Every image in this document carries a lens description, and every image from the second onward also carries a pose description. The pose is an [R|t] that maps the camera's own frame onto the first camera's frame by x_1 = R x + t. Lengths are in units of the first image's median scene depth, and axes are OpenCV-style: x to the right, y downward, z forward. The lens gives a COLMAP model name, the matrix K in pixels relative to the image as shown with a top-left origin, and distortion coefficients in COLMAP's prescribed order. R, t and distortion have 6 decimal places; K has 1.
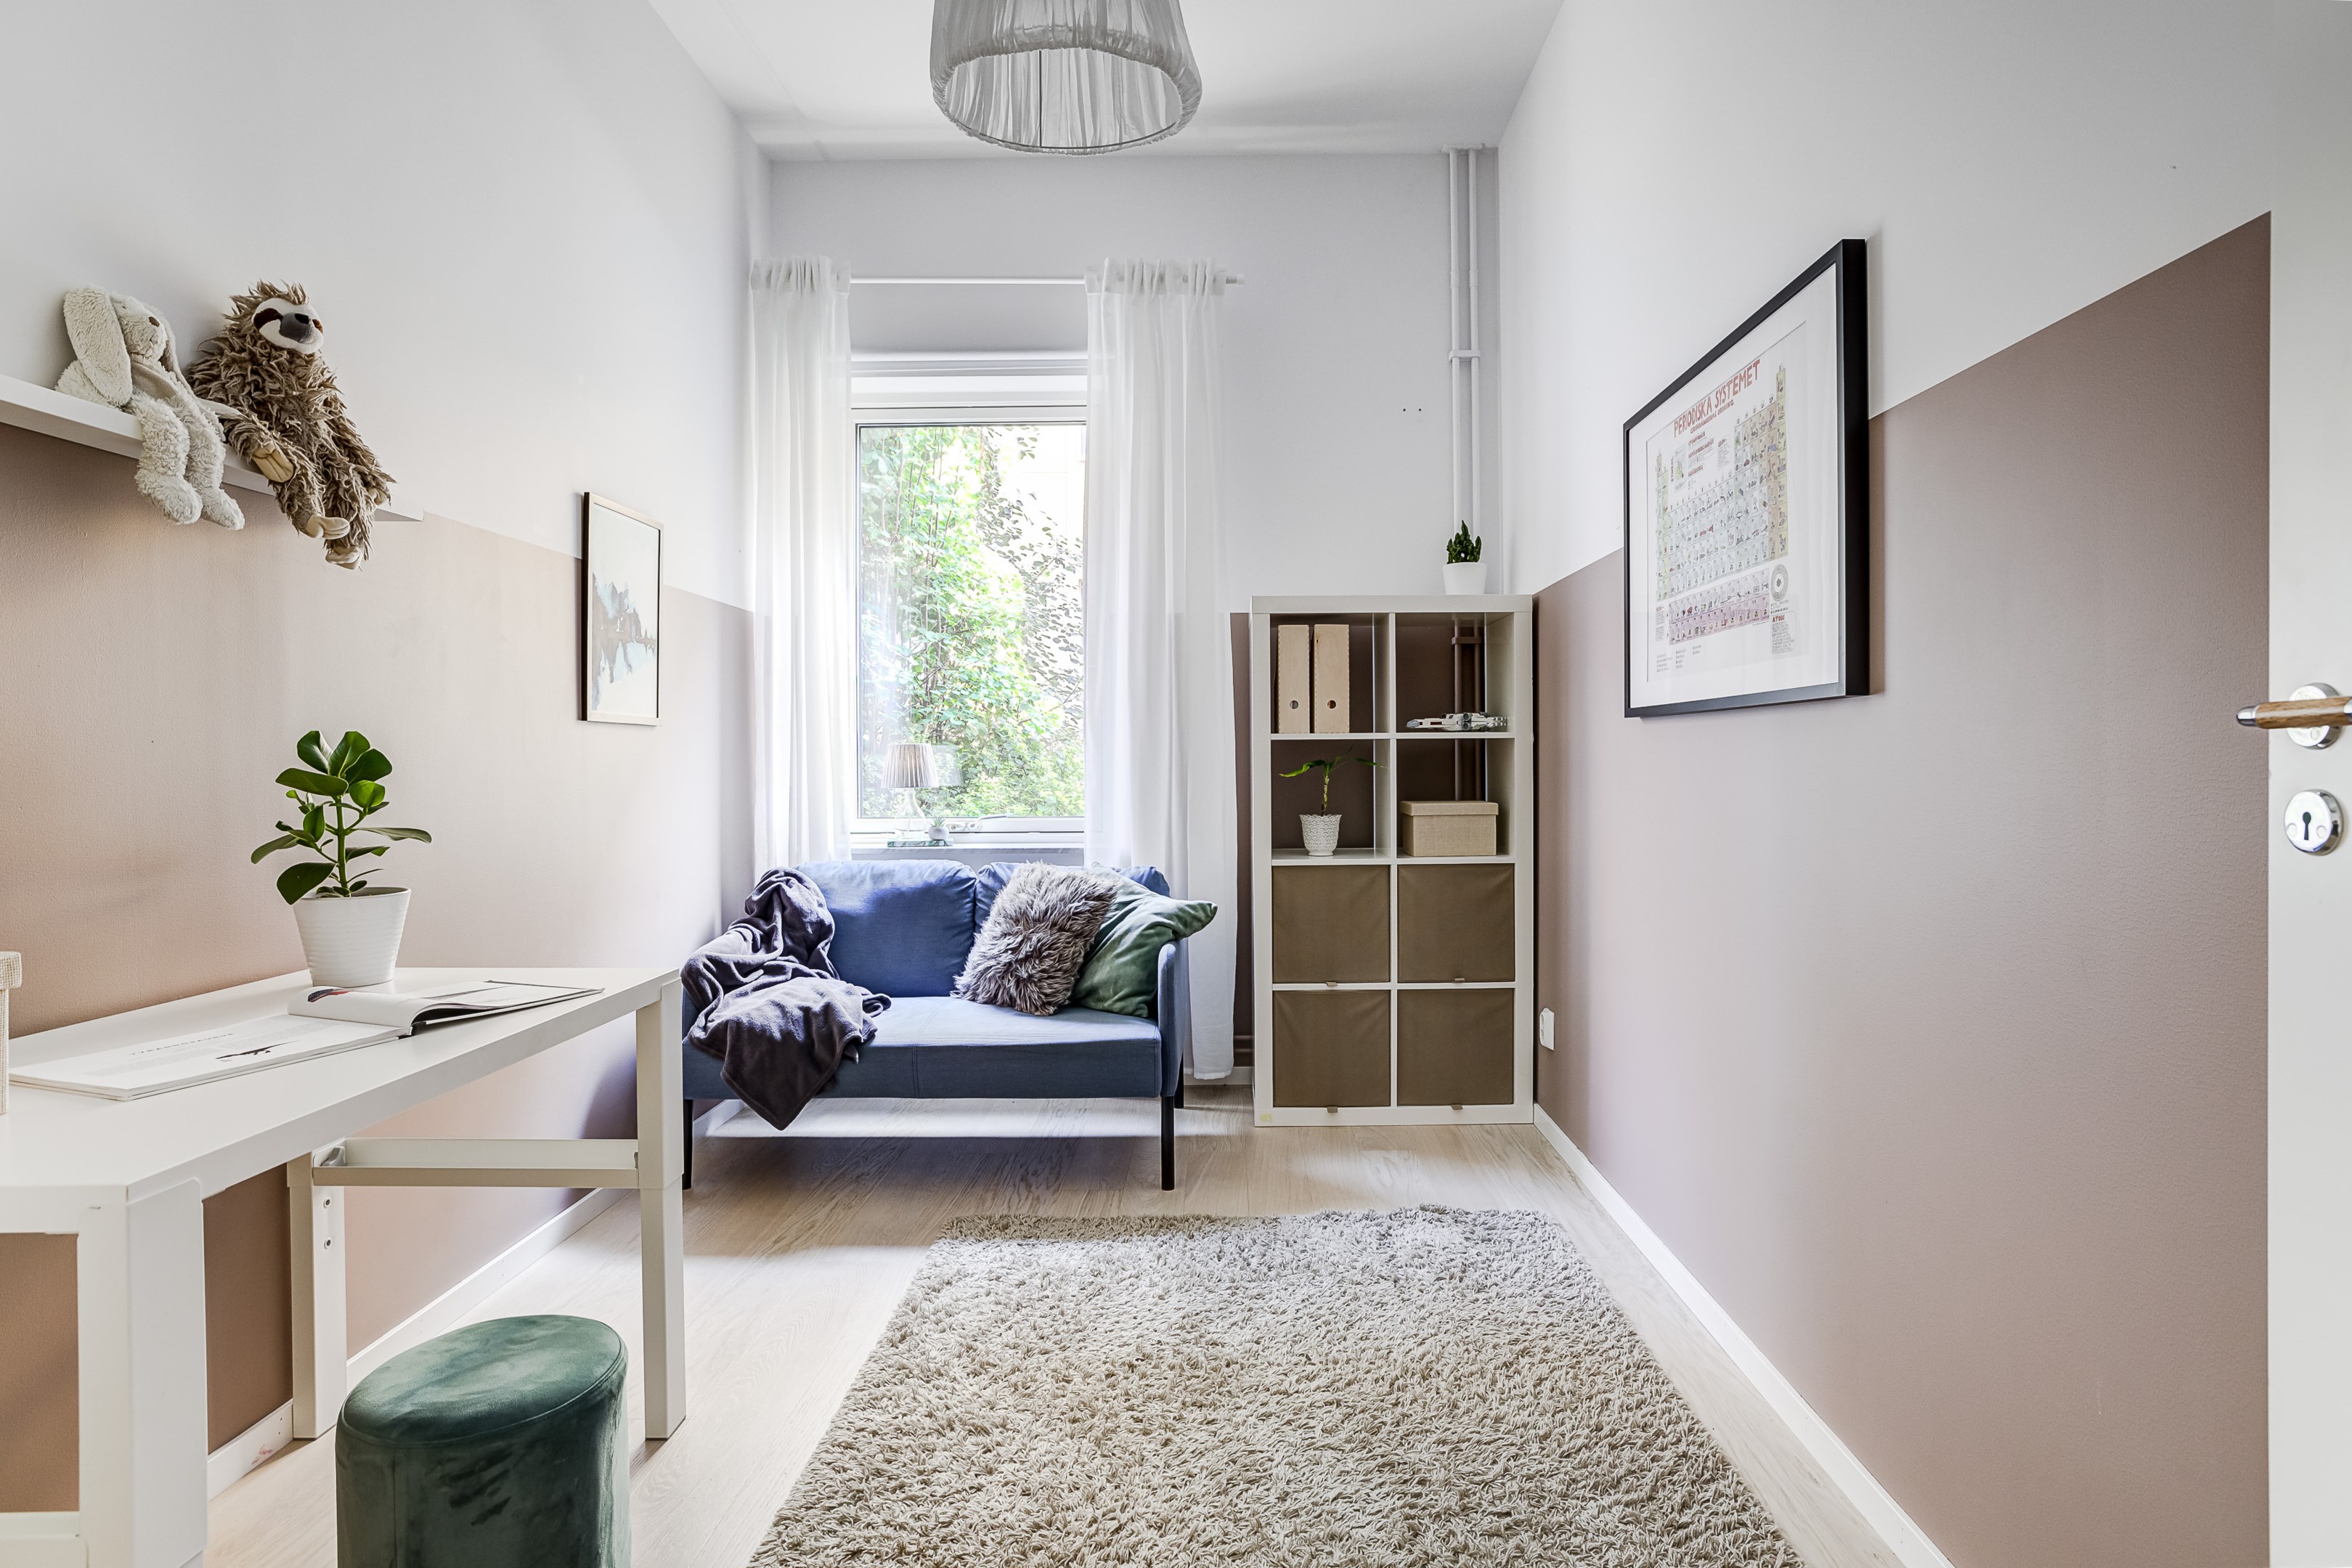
lens RADIAL K [[1236.5, 0, 1291.8], [0, 1236.5, 767.5], [0, 0, 1]] dist [-0.030728, 0.016725]
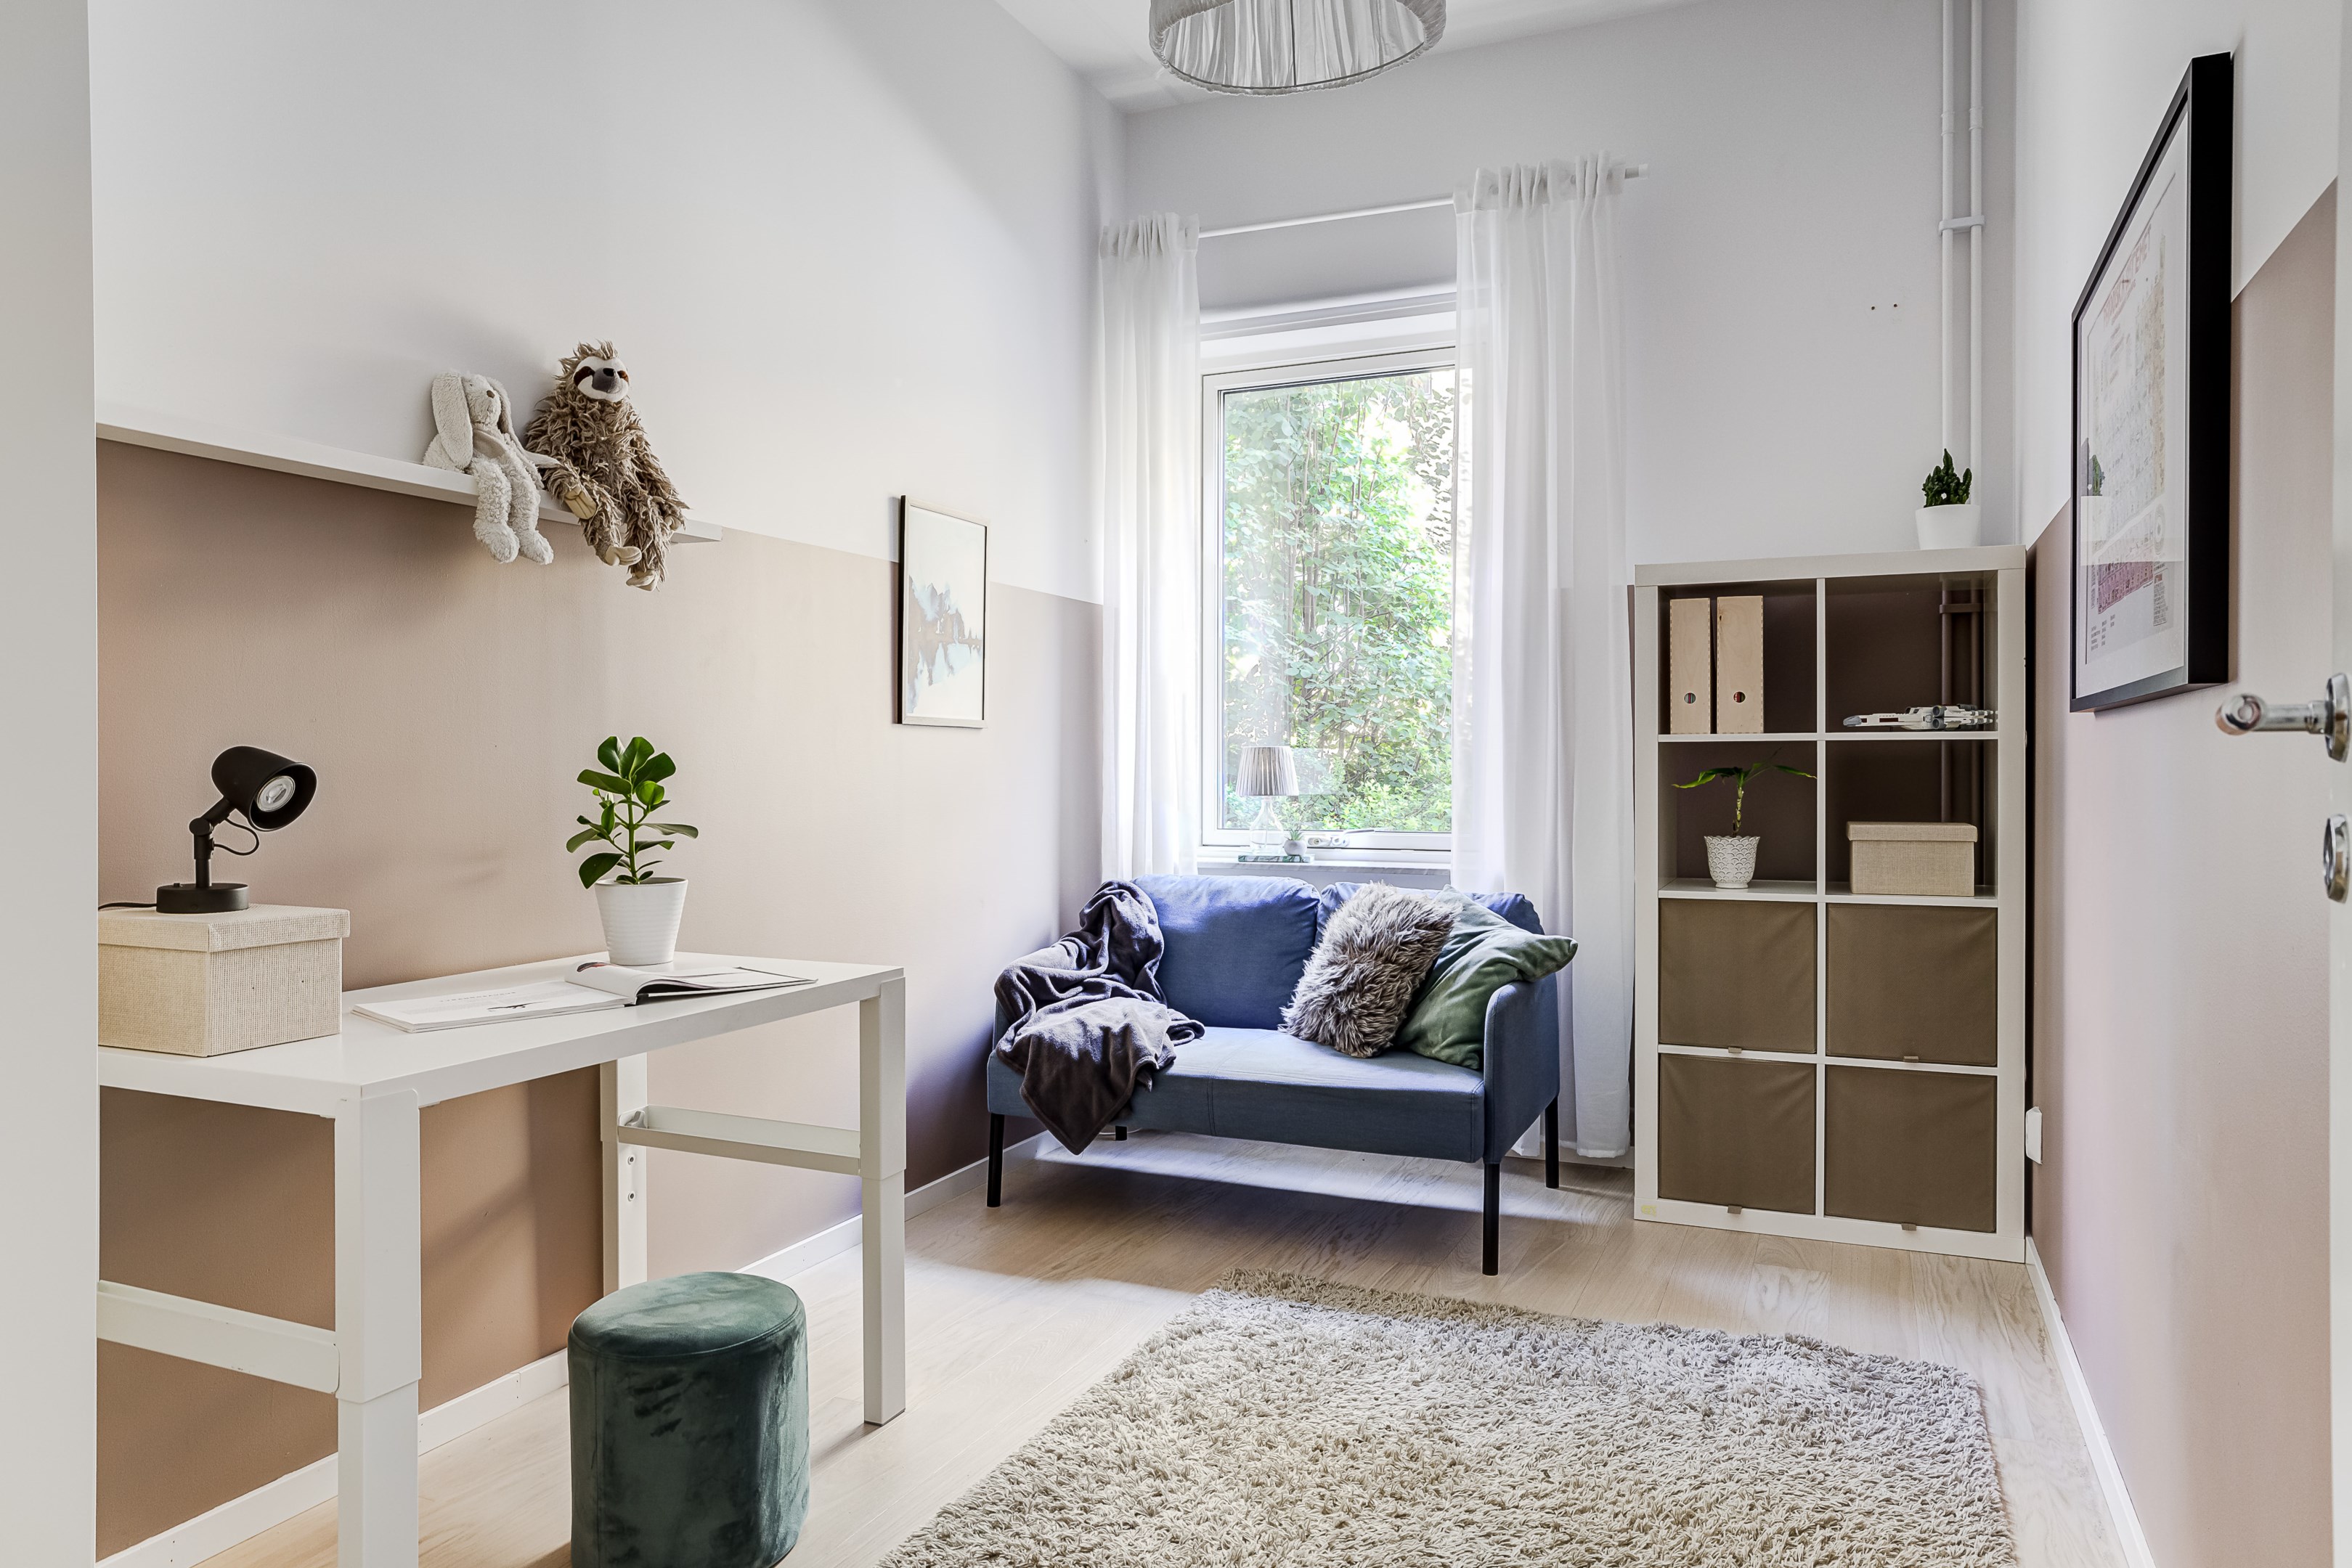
lens RADIAL K [[1502.7, 0, 1177.2], [0, 1502.7, 769.8], [0, 0, 1]] dist [-0.013830, 0.025753]
pose [[0.914938, 0.006433, -0.403544, 0.125808], [-0.007620, 0.999970, -0.001334, -0.000664], [0.403524, 0.004295, 0.914959, -0.031693]]
